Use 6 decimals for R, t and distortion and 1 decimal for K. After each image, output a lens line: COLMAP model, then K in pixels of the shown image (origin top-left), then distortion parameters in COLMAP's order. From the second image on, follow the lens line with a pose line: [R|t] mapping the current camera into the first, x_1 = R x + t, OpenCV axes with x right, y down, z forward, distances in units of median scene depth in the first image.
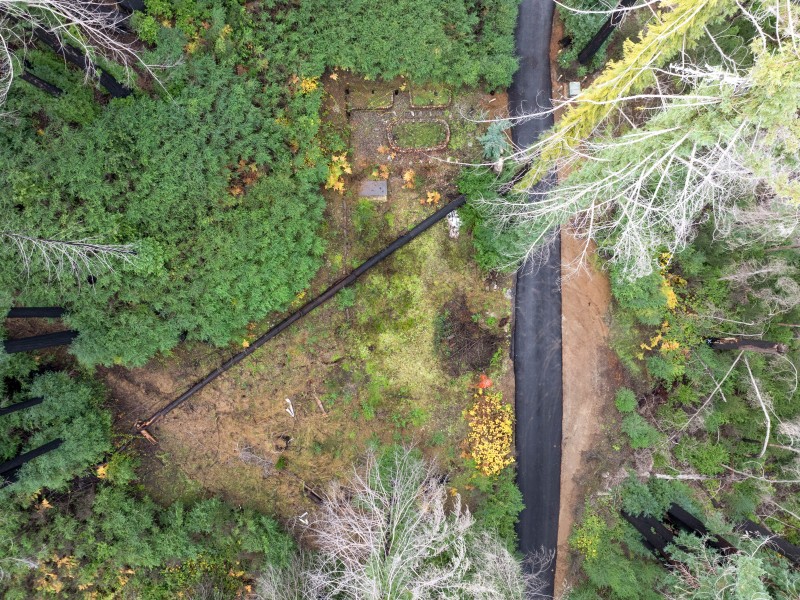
lens RADIAL K [[560.4, 0, 400.0], [0, 560.4, 300.0], [0, 0, 1]] dist [-0.037254, -0.000546]
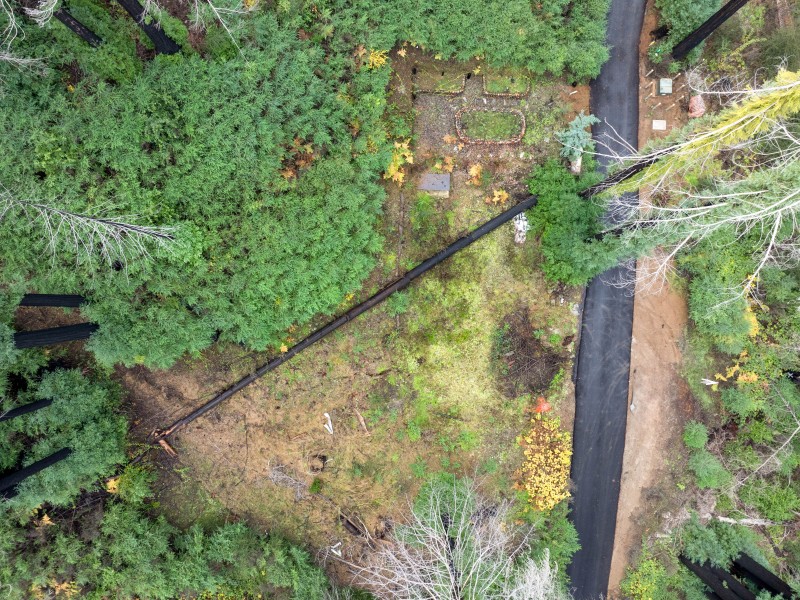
lens RADIAL K [[560.4, 0, 400.0], [0, 560.4, 300.0], [0, 0, 1]] dist [-0.037254, -0.000546]
pose [[0.998021, 0.062593, 0.006015, -0.100126], [-0.062587, 0.998039, -0.001118, -0.007868], [-0.006073, 0.000740, 0.999981, 0.113564]]
